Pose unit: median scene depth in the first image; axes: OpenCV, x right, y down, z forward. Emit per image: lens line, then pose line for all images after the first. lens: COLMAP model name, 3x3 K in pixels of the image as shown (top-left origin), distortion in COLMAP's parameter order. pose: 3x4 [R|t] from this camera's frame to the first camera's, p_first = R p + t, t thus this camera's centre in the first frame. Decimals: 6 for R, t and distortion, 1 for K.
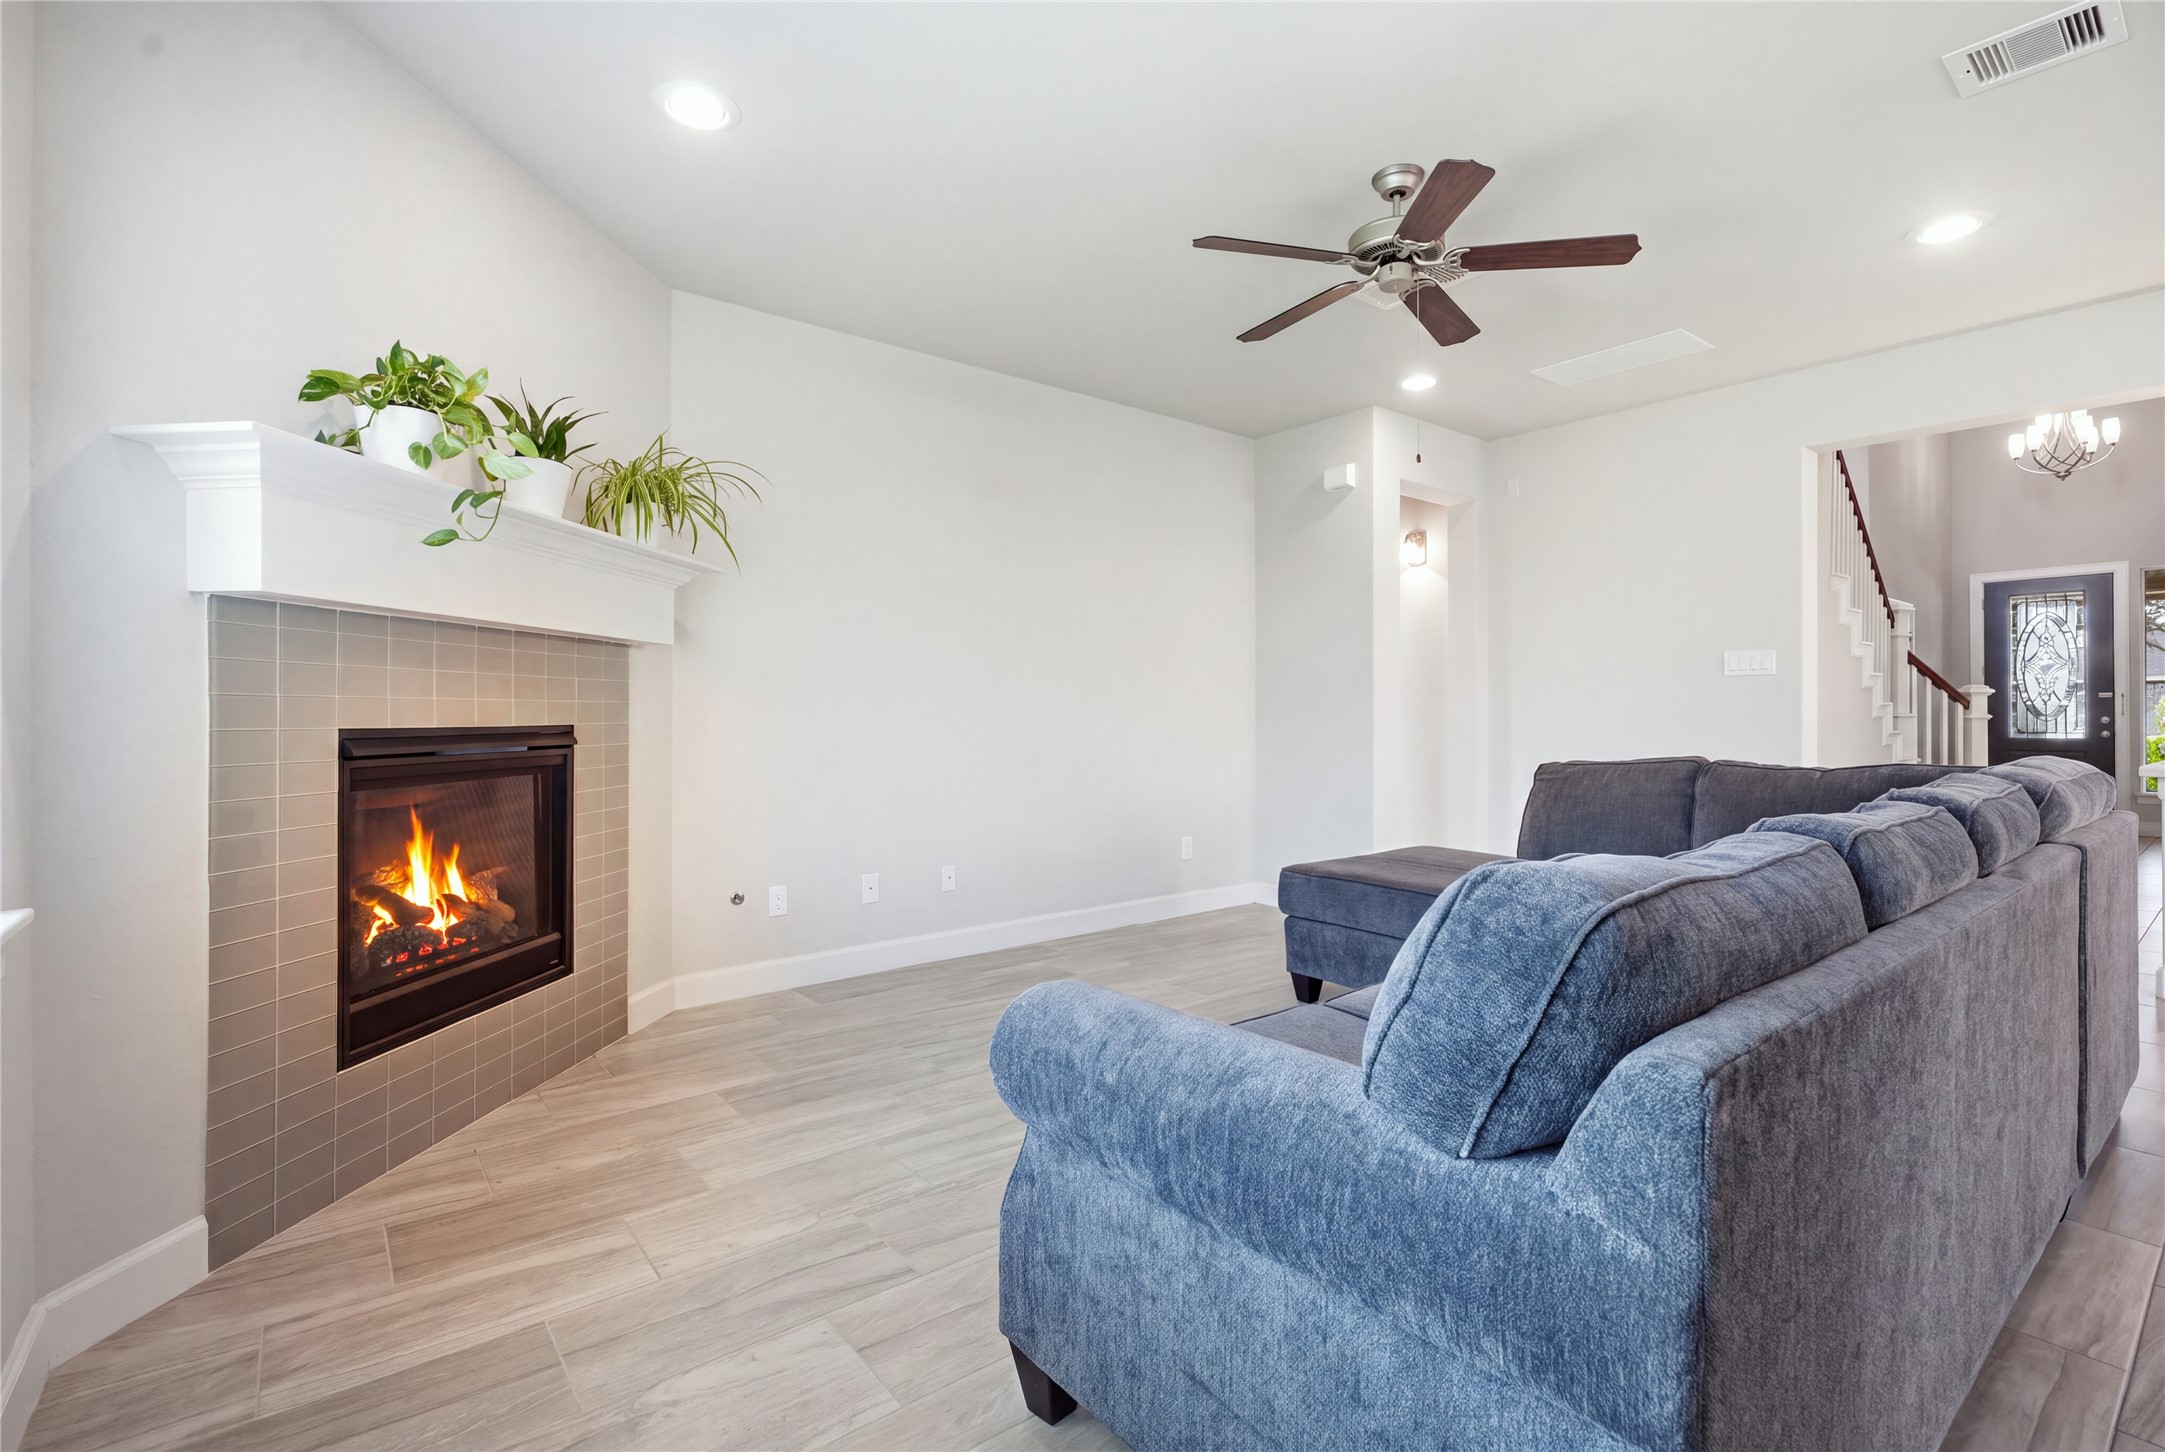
lens RADIAL K [[976.5, 0, 1090.2], [0, 976.5, 726.8], [0, 0, 1]] dist [-0.001990, 0.000927]
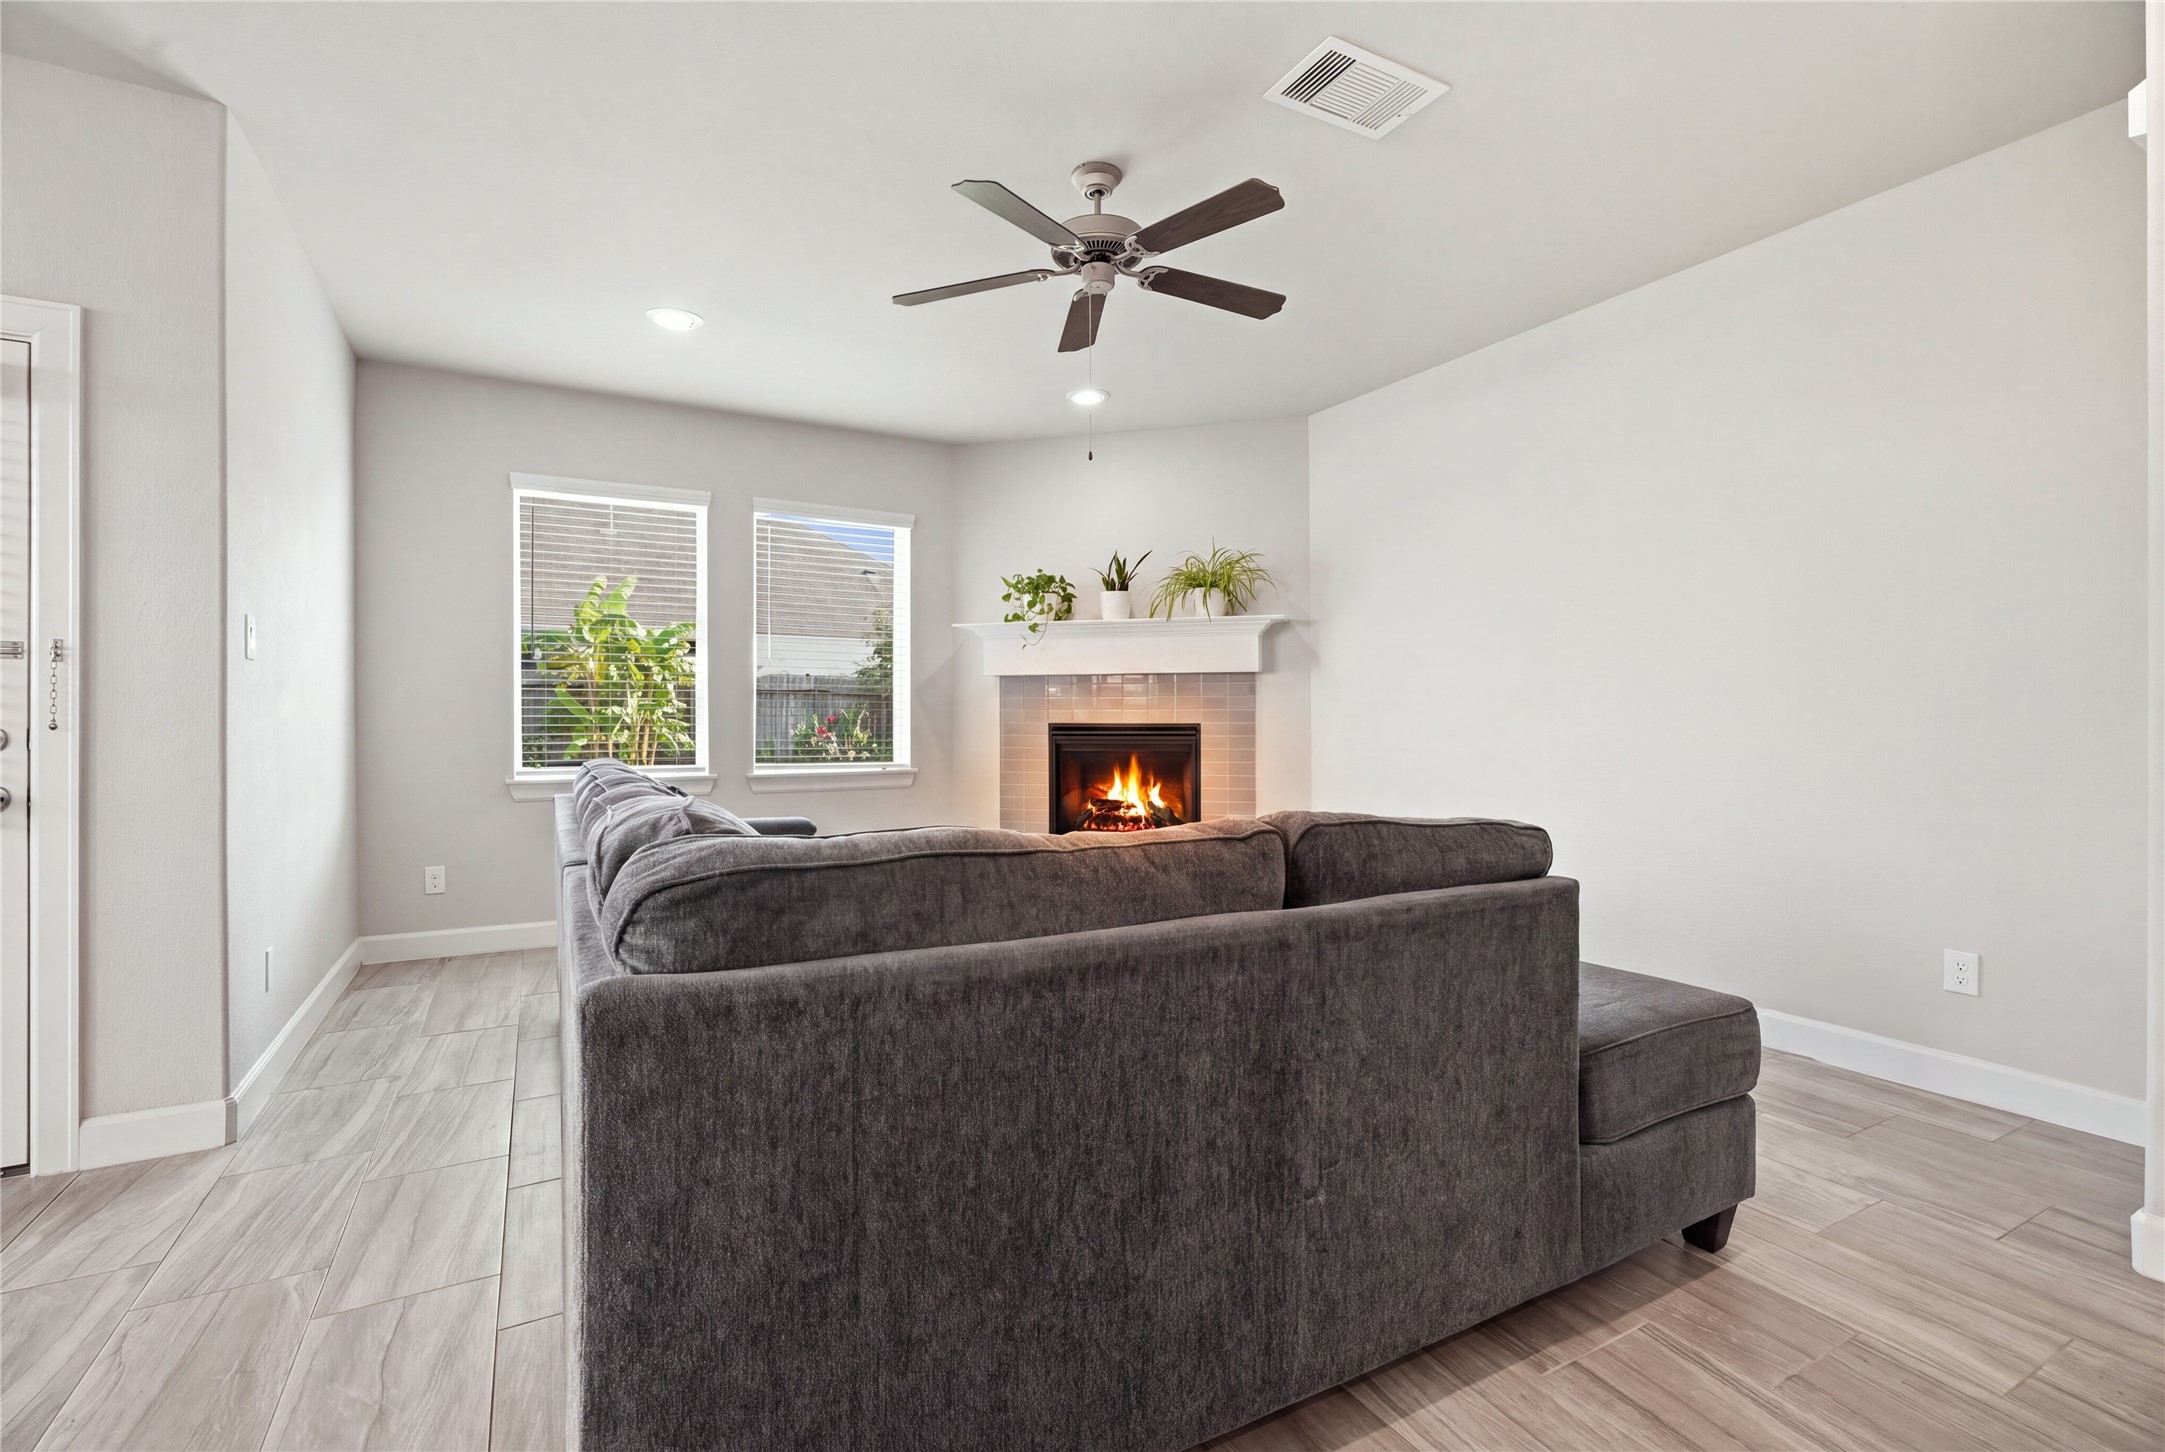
lens RADIAL K [[976.5, 0, 1079.8], [0, 976.5, 714.4], [0, 0, 1]] dist [-0.001990, 0.000927]
pose [[-0.181675, 0.002652, -0.983355, 0.535108], [-0.003805, 0.999987, 0.003399, -0.009008], [0.983351, 0.004359, -0.181662, 0.475750]]
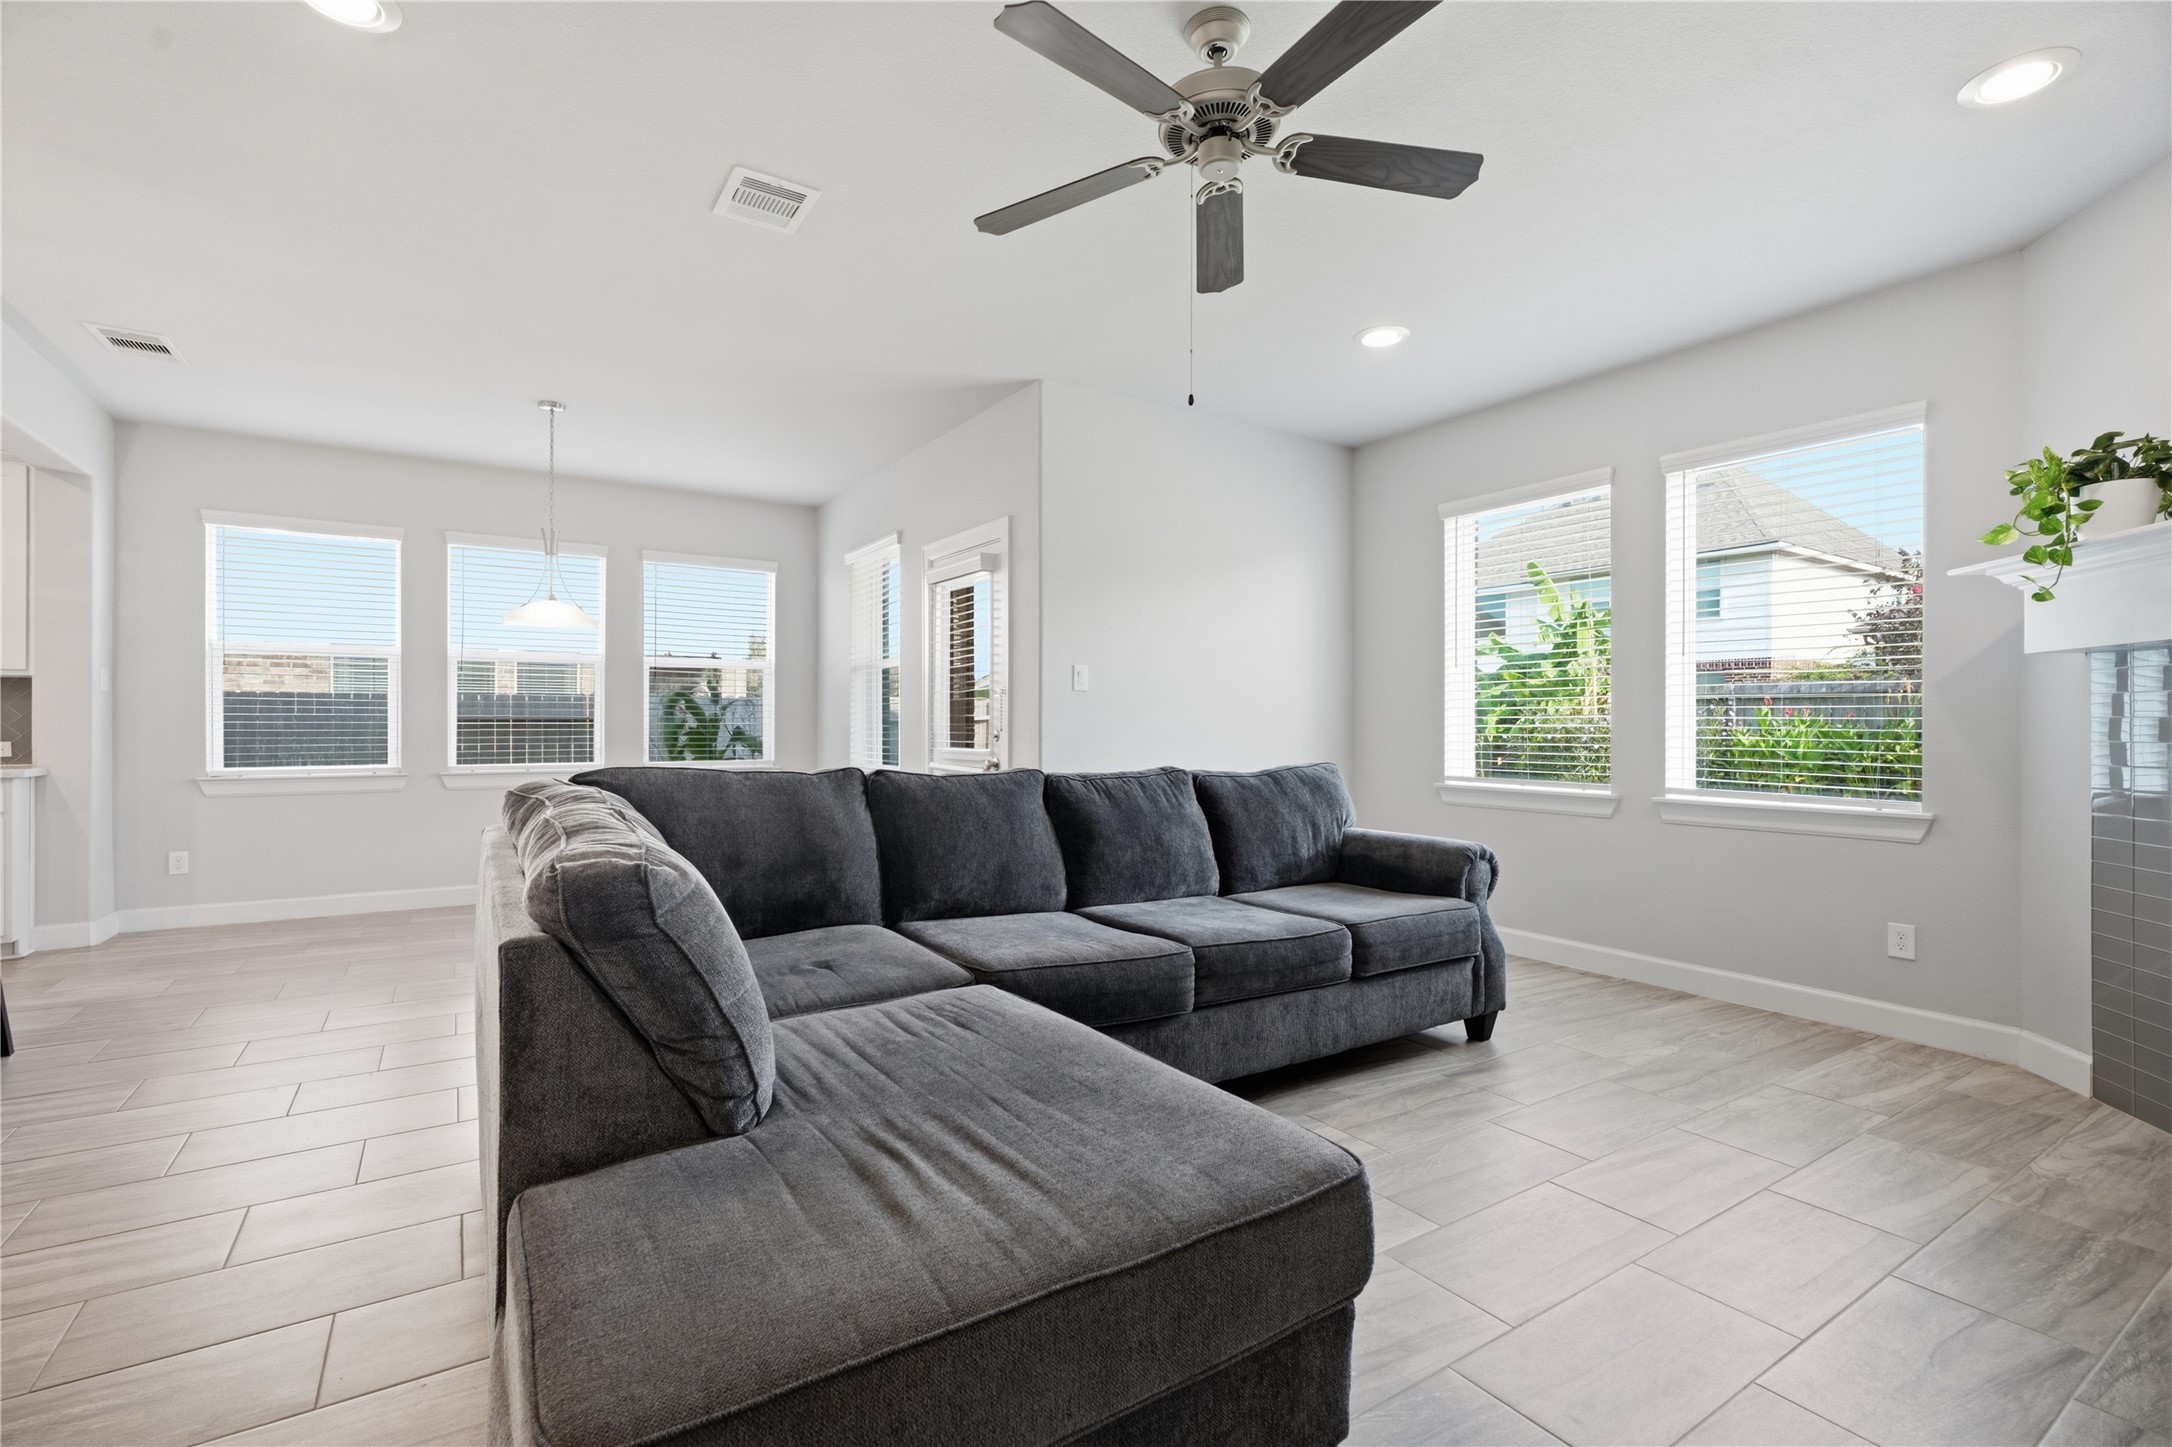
lens RADIAL K [[979.6, 0, 1082.7], [0, 979.6, 727.0], [0, 0, 1]] dist [-0.001990, 0.000927]
pose [[-0.993311, 0.000936, 0.115466, 0.135067], [0.001998, 0.999957, 0.009083, -0.010252], [-0.115452, 0.009252, -0.993270, 0.732154]]
